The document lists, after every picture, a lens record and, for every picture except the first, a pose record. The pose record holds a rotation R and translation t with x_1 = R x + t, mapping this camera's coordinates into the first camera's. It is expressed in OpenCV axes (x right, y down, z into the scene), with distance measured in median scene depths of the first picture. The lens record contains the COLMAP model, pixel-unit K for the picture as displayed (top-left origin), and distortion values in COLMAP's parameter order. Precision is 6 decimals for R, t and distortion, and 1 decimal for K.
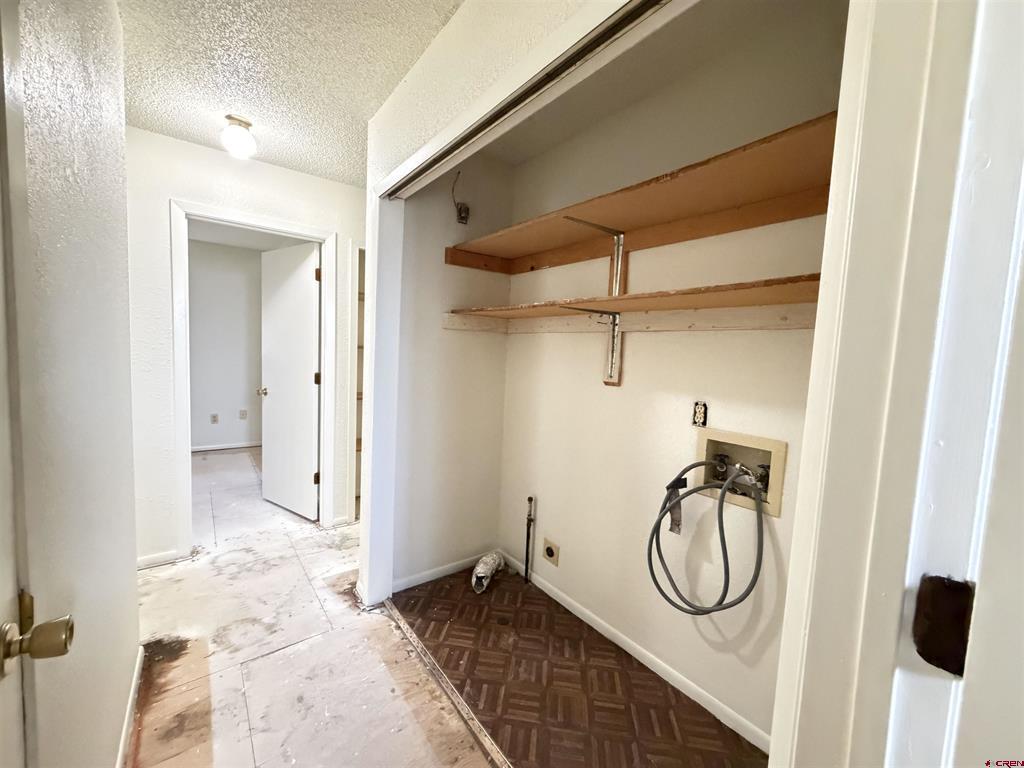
lens RADIAL K [[408.5, 0, 509.0], [0, 408.5, 383.7], [0, 0, 1]] dist [0.000372, 0.000250]
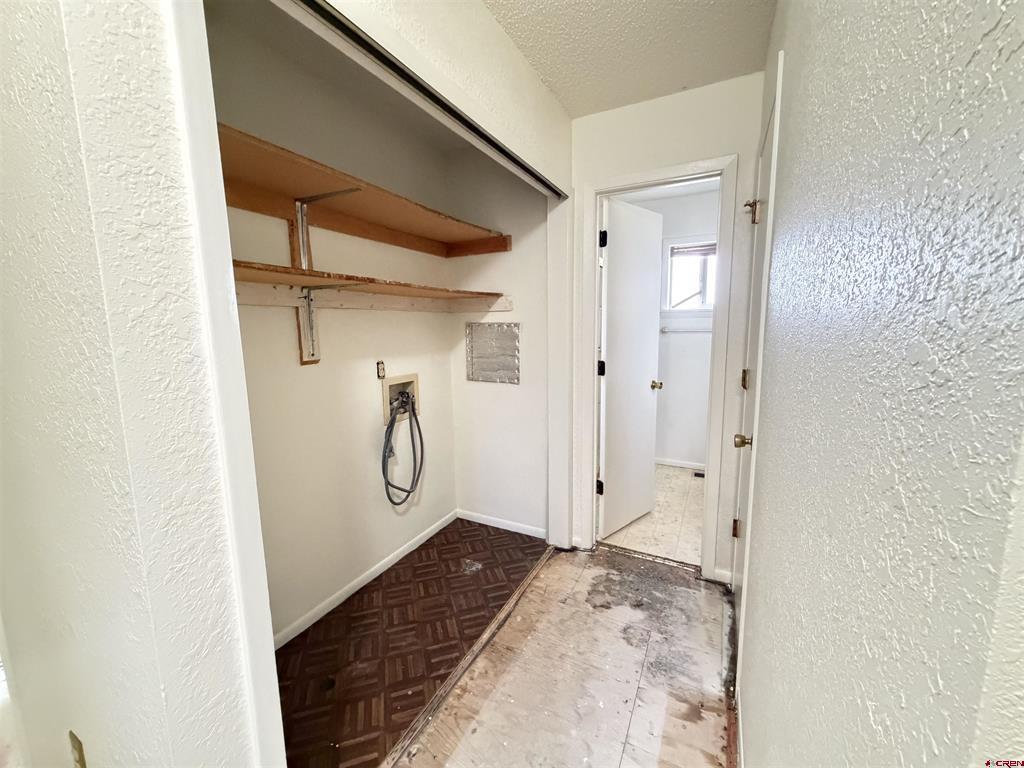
lens RADIAL K [[408.5, 0, 510.1], [0, 408.5, 381.3], [0, 0, 1]] dist [0.000372, 0.000250]
pose [[-0.423869, -0.164311, 0.890695, -0.962874], [0.066499, 0.975107, 0.211529, -0.153059], [-0.903279, 0.148891, -0.402391, 1.162526]]
